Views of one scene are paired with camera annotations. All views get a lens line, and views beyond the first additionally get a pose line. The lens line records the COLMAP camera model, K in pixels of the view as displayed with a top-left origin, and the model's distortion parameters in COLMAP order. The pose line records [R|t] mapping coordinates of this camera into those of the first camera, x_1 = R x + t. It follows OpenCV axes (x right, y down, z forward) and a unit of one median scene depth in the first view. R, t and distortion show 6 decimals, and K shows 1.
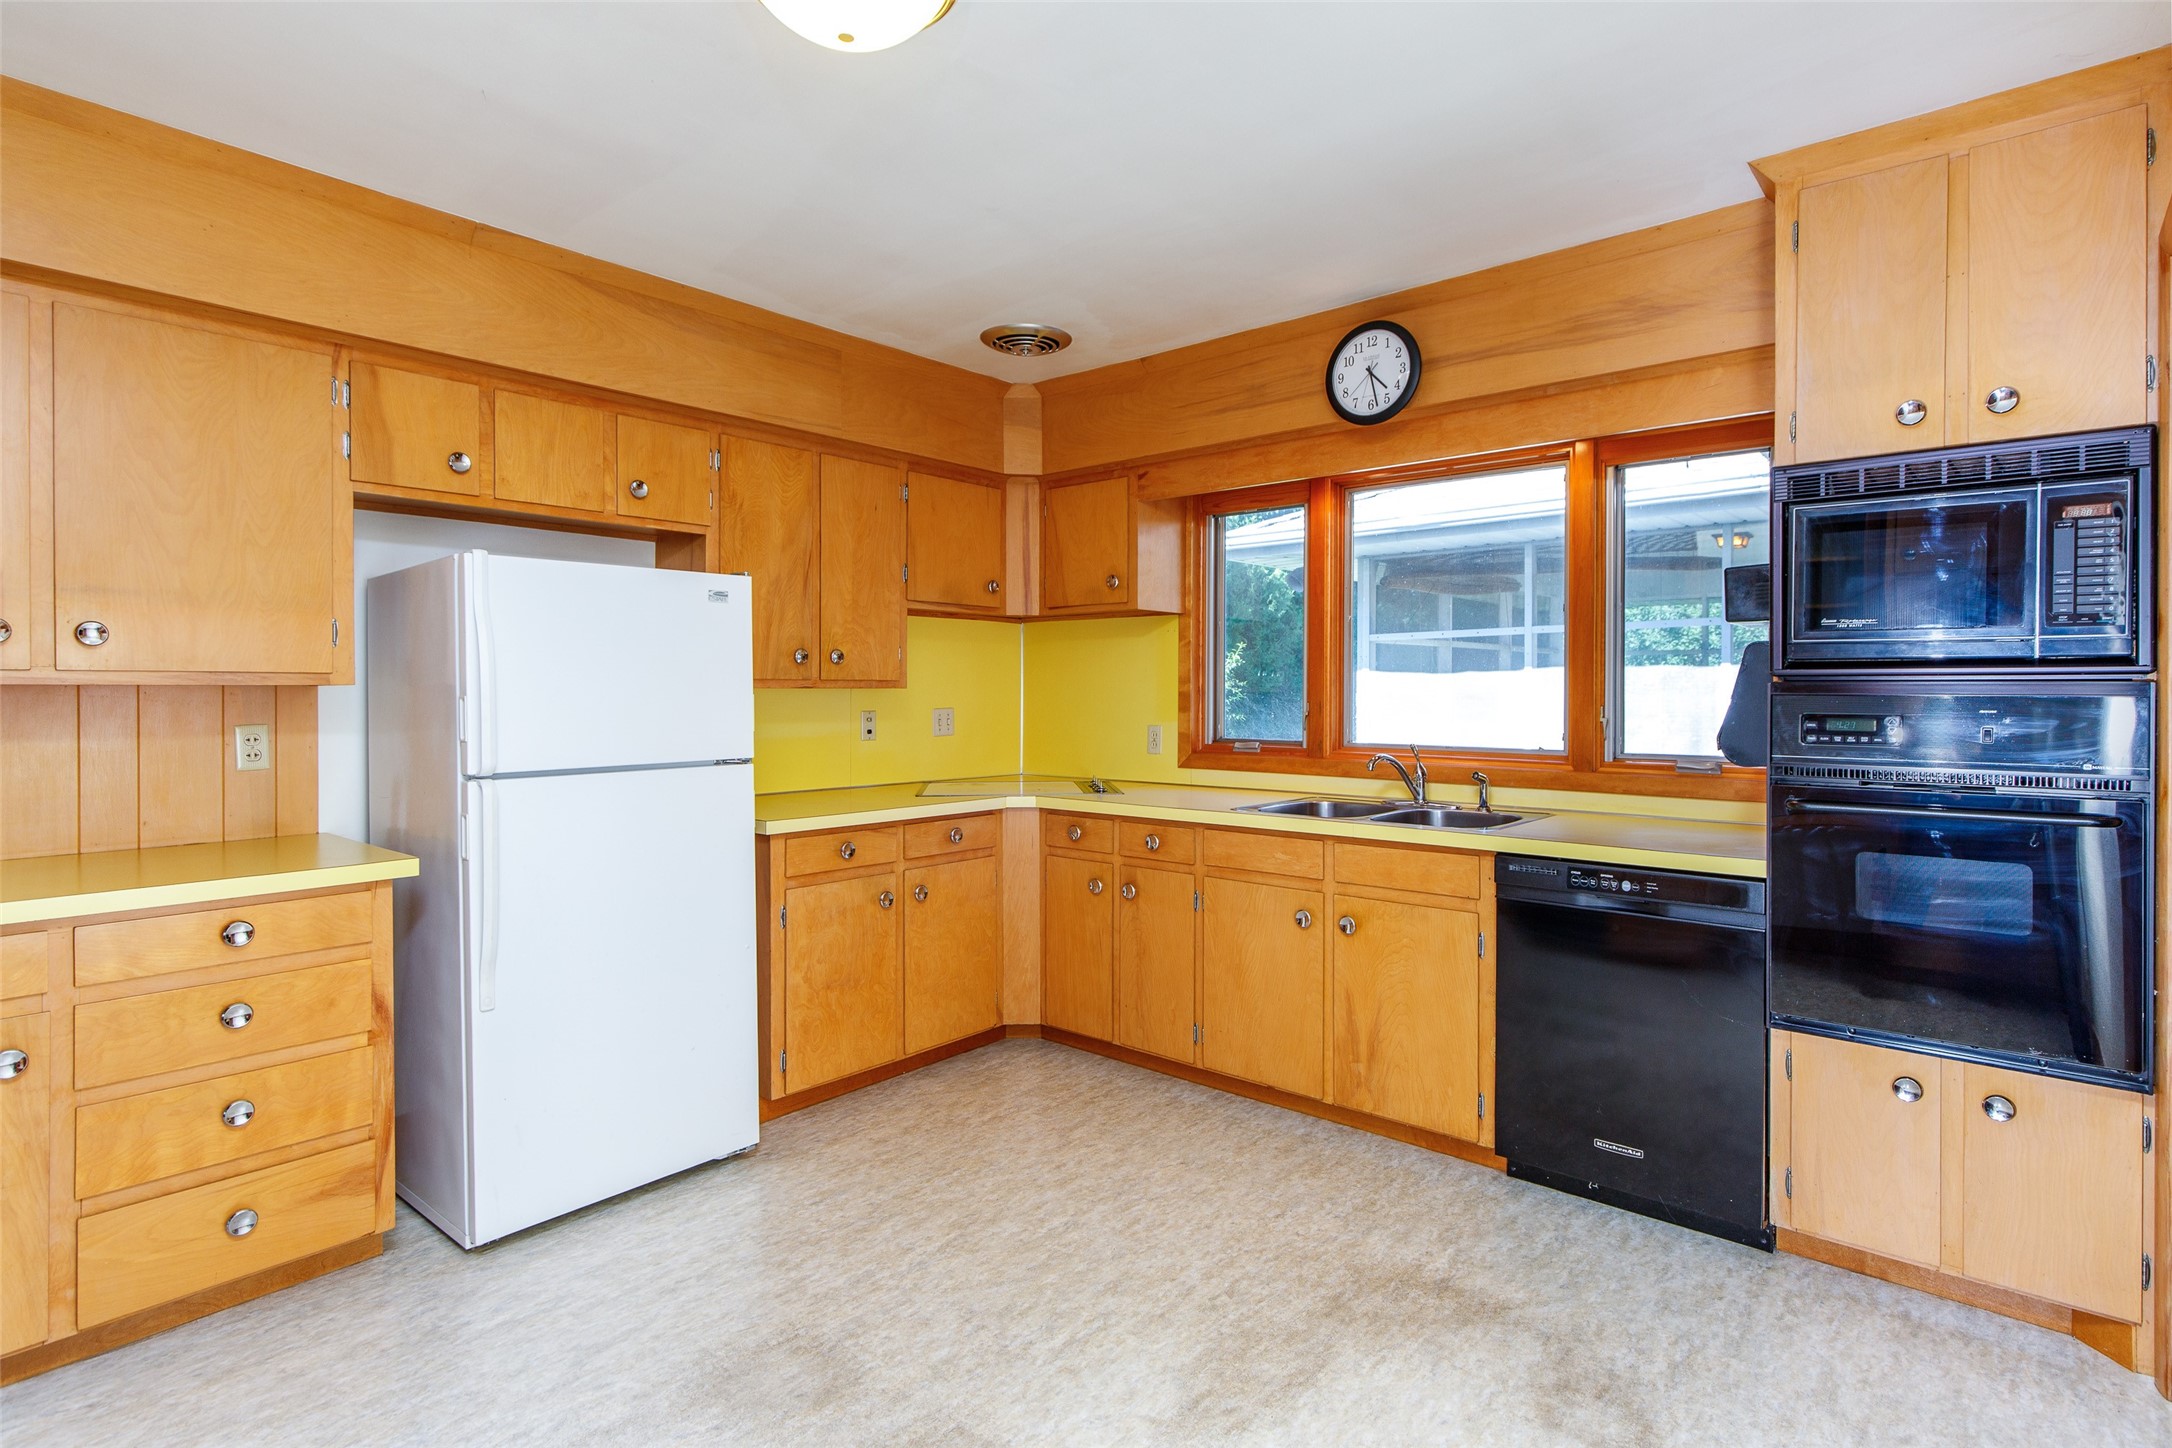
lens RADIAL K [[1100.9, 0, 1068.9], [0, 1100.9, 711.7], [0, 0, 1]] dist [0.023119, 0.002586]
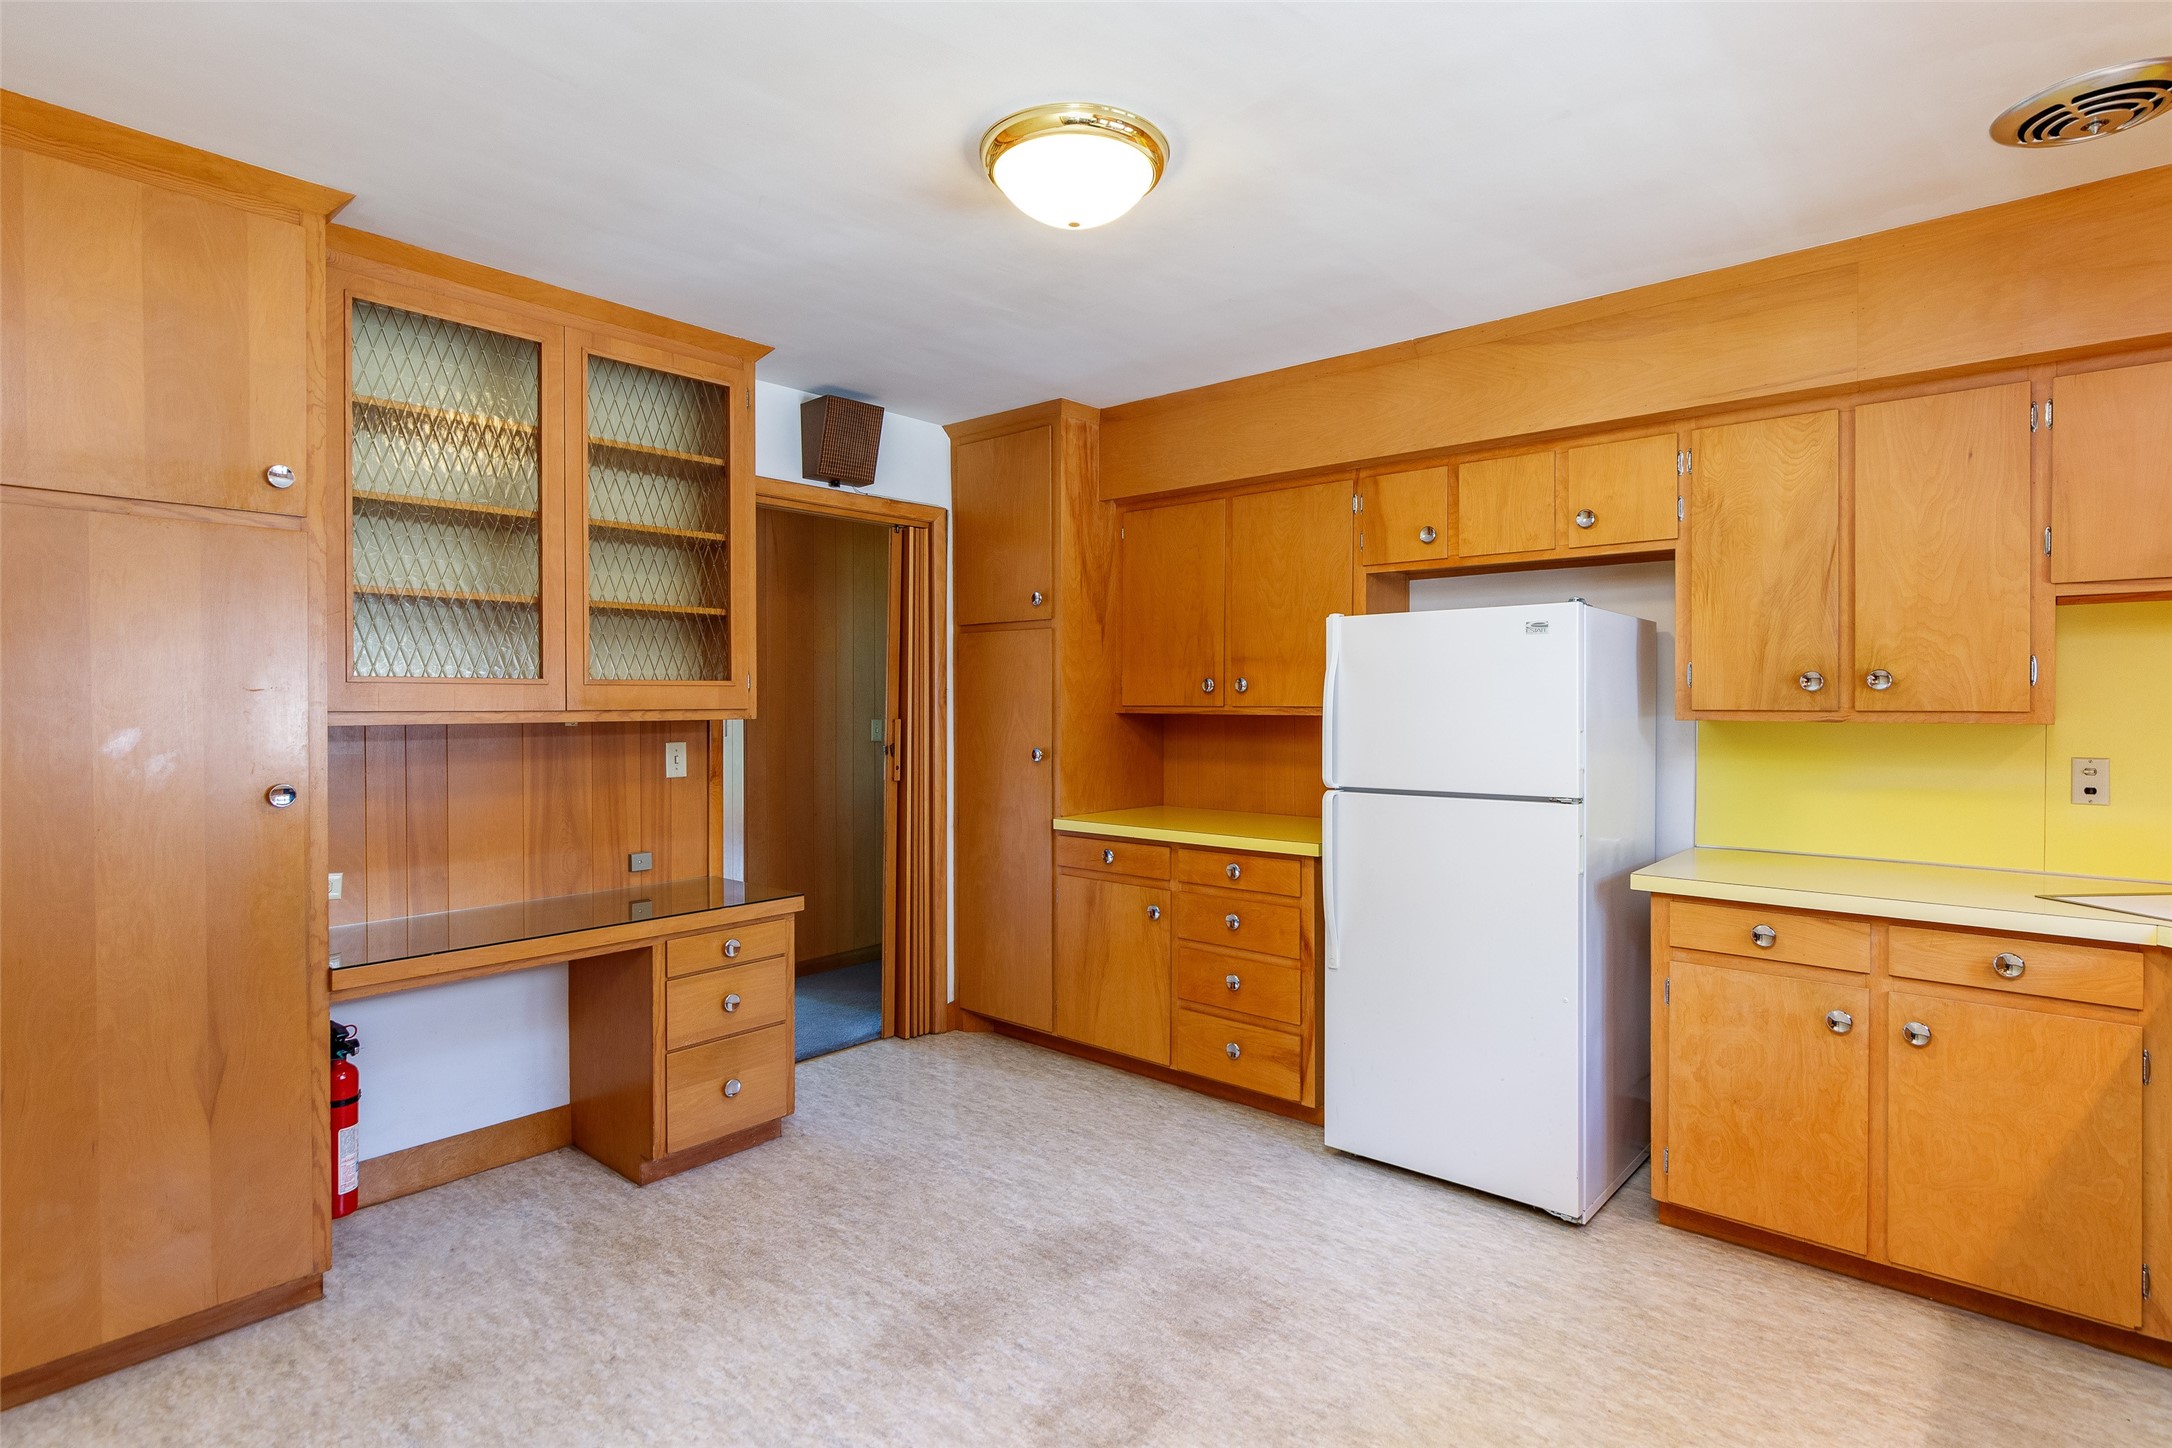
lens RADIAL K [[1100.9, 0, 1064.5], [0, 1100.9, 711.9], [0, 0, 1]] dist [0.023119, 0.002586]
pose [[0.001818, 0.028223, -0.999600, 0.606650], [0.000804, 0.999601, 0.028225, -0.057929], [0.999998, -0.000855, 0.001794, 0.540383]]
